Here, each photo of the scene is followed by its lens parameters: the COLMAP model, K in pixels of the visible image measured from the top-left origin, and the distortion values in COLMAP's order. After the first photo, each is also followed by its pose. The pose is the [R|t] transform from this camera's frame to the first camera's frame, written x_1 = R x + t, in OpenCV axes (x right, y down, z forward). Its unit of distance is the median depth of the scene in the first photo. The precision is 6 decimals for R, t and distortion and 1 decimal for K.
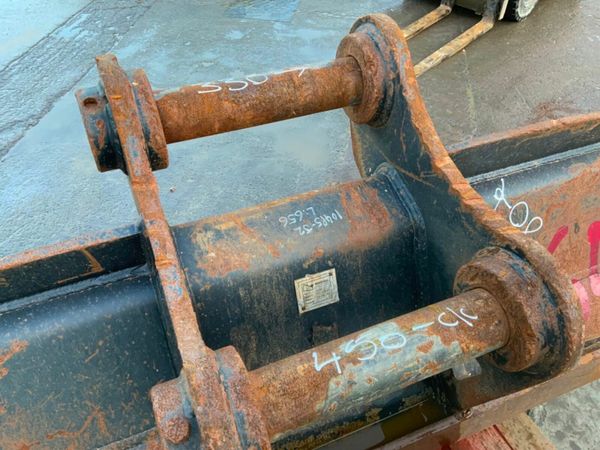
lens RADIAL K [[496.7, 0, 299.1], [0, 496.7, 227.9], [0, 0, 1]] dist [0.080640, -0.150954]
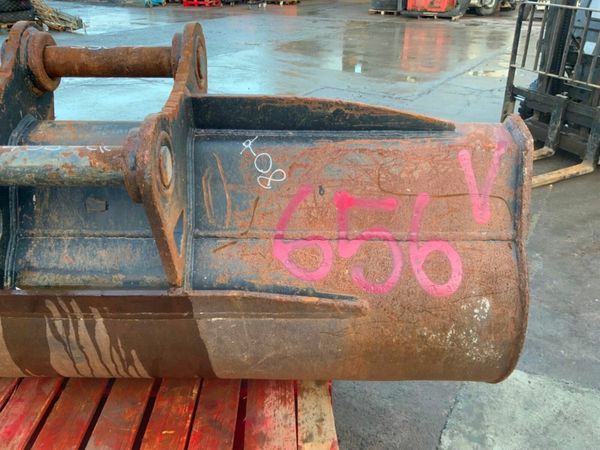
lens RADIAL K [[496.7, 0, 299.5], [0, 496.7, 227.4], [0, 0, 1]] dist [0.080640, -0.150954]
pose [[0.921768, 0.169526, -0.348719, 1.167653], [-0.261874, 0.935433, -0.237459, 0.486769], [0.285948, 0.310202, 0.906647, -0.145018]]
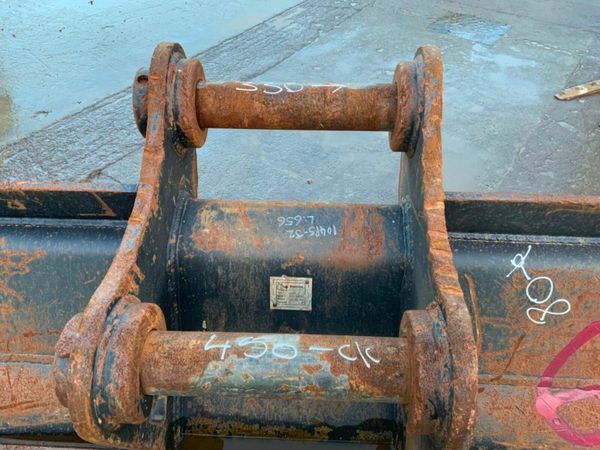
lens RADIAL K [[496.7, 0, 300.2], [0, 496.7, 226.7], [0, 0, 1]] dist [0.080640, -0.150954]
pose [[0.901171, 0.278716, -0.331976, 0.364821], [-0.283744, 0.958286, 0.034303, -0.050337], [0.327689, 0.063283, 0.942664, 0.009011]]
